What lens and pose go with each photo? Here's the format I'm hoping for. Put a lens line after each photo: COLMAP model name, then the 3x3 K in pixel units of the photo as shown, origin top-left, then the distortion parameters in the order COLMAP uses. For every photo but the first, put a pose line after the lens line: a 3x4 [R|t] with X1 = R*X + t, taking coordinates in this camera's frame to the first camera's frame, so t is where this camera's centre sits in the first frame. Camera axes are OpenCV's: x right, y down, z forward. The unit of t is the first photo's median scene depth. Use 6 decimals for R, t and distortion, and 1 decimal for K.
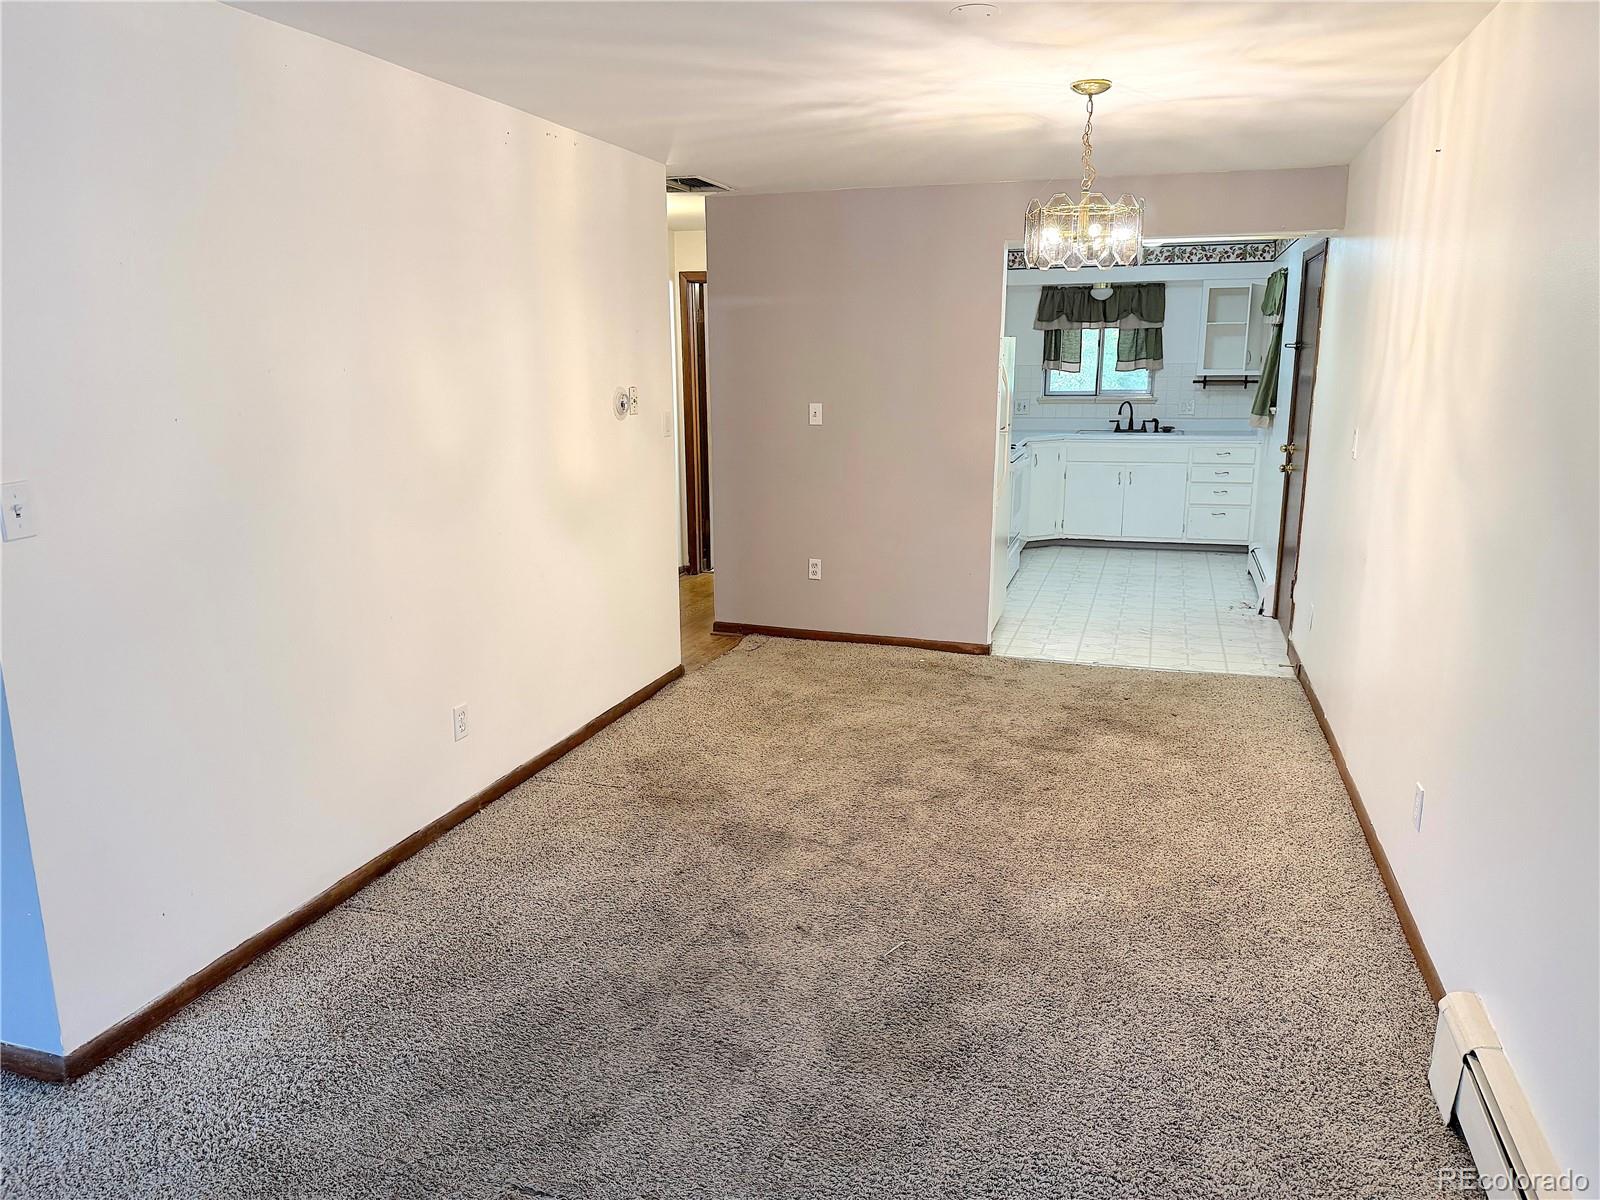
lens RADIAL K [[1105.2, 0, 796.7], [0, 1105.2, 605.2], [0, 0, 1]] dist [0.003680, -0.002516]
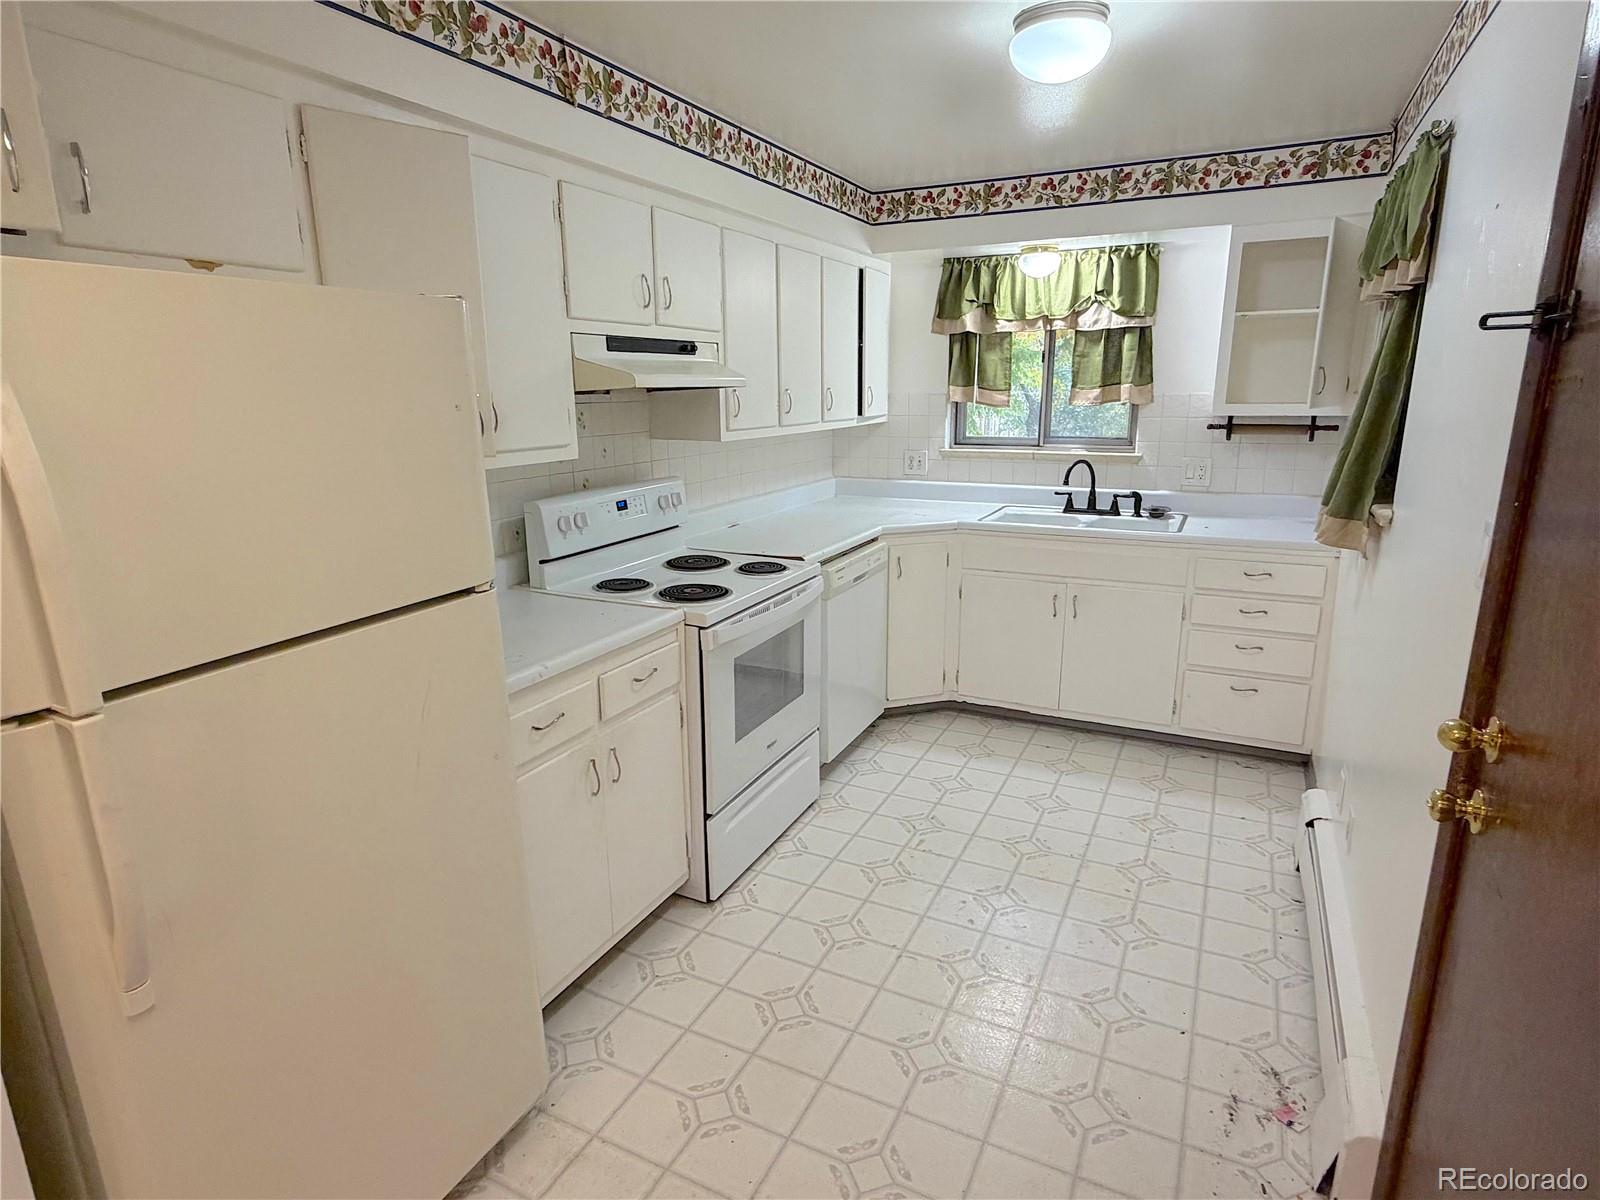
lens RADIAL K [[879.9, 0, 803.0], [0, 879.9, 596.8], [0, 0, 1]] dist [0.004815, 0.003086]
pose [[0.990423, 0.033806, -0.133866, 0.228027], [-0.031660, 0.999334, 0.018127, -0.123299], [0.134389, -0.013715, 0.990834, 0.558785]]
